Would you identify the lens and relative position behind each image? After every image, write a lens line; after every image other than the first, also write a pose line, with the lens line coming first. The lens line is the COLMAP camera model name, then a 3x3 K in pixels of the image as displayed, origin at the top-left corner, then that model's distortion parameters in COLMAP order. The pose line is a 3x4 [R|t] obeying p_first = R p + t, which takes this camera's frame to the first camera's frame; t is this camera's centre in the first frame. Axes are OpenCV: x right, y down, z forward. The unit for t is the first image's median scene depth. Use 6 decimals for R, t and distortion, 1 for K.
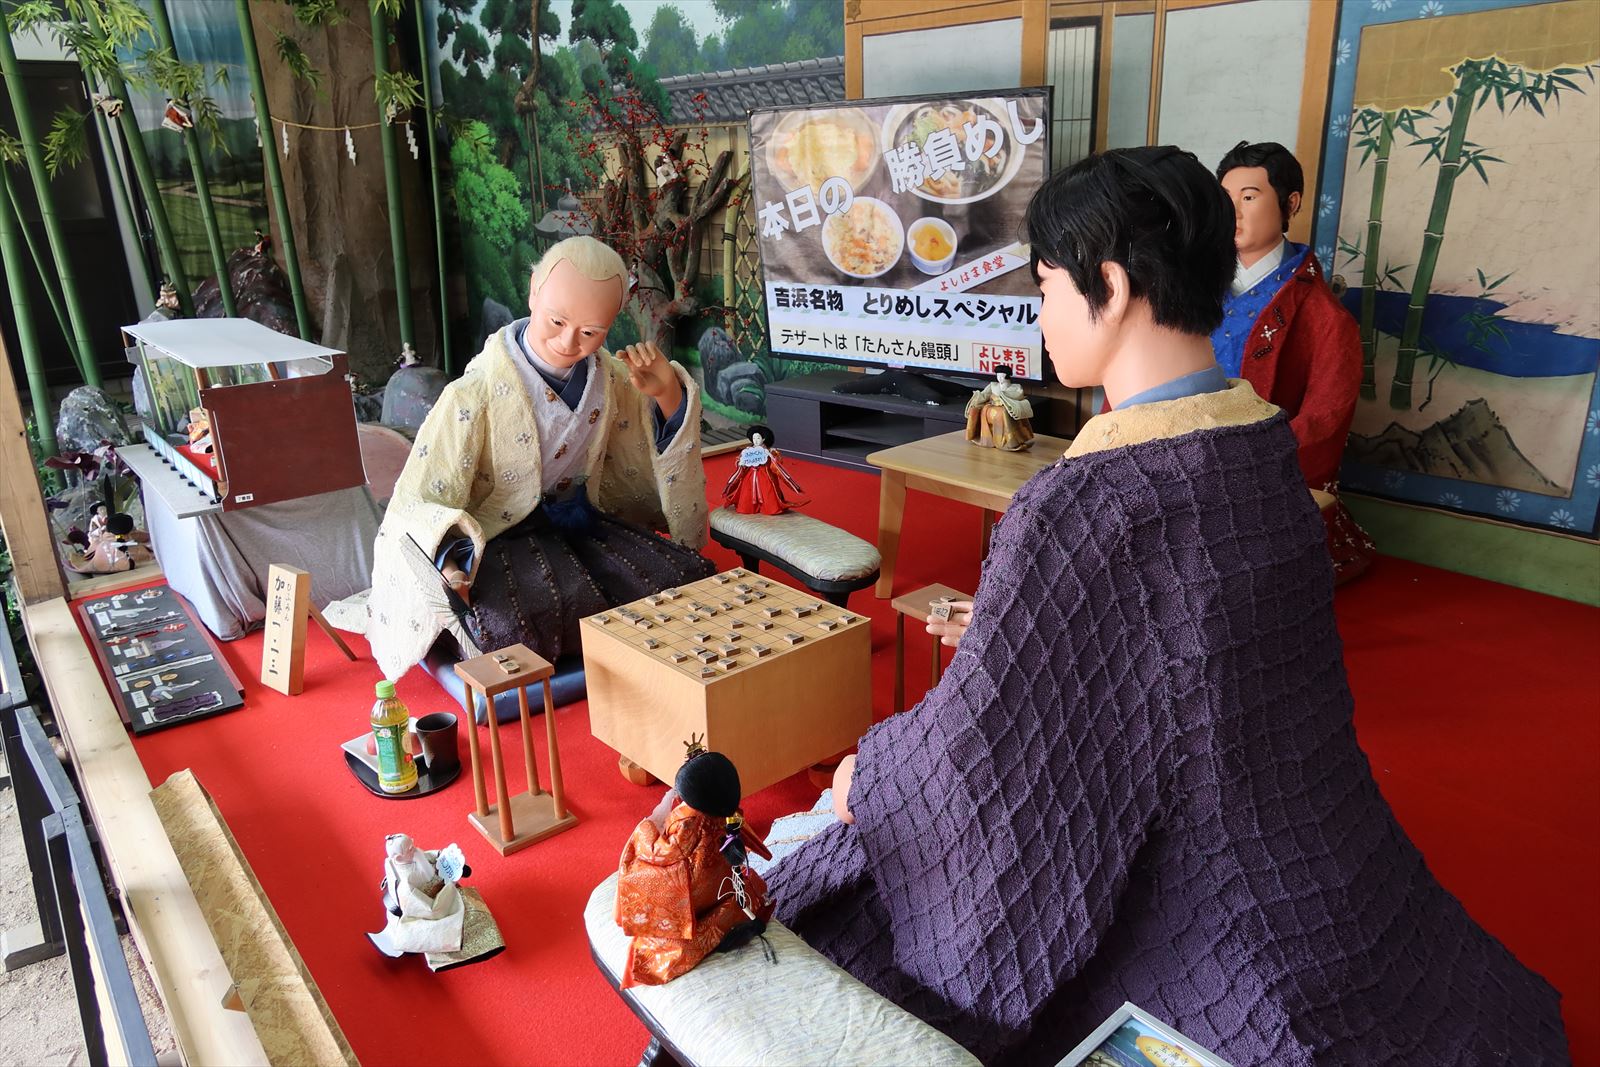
lens RADIAL K [[1114.2, 0, 800.0], [0, 1114.2, 533.5], [0, 0, 1]] dist [0.000002, 0.002237]
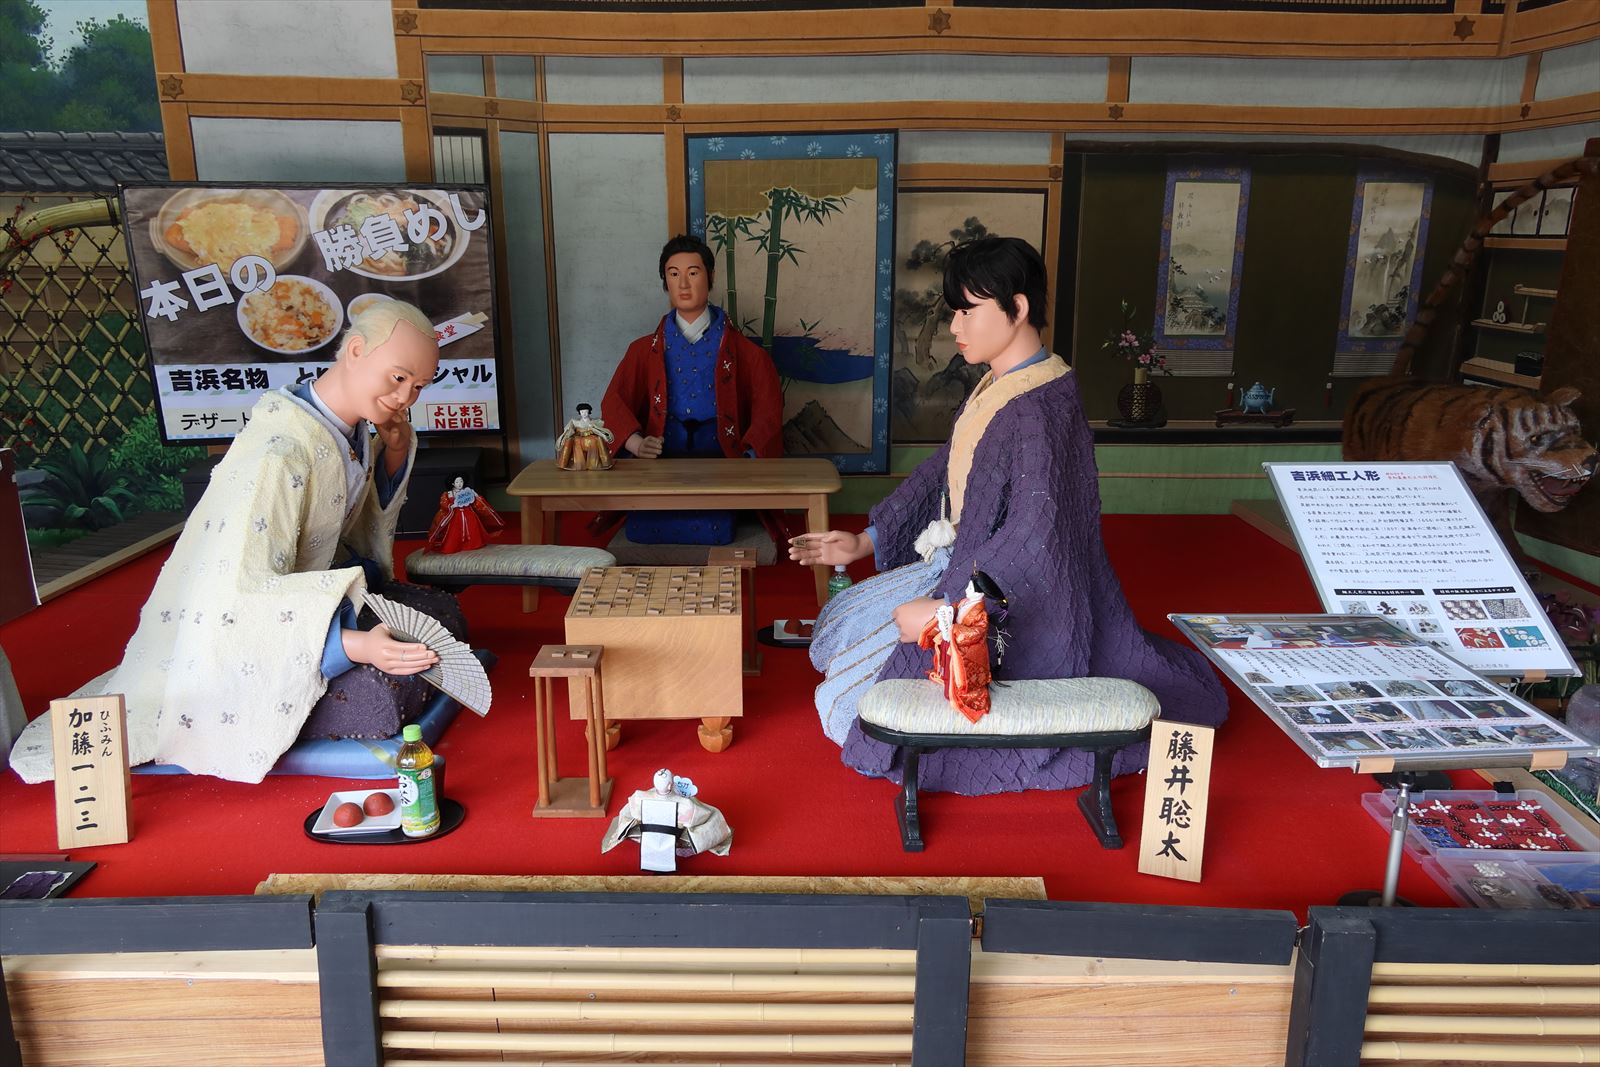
lens RADIAL K [[1124.7, 0, 800.0], [0, 1124.7, 533.5], [0, 0, 1]] dist [-0.003207, 0.004359]
pose [[0.618429, -0.171012, 0.767007, -0.527775], [0.232944, 0.972060, 0.028910, 0.008656], [-0.750521, 0.160791, 0.640987, 0.026692]]
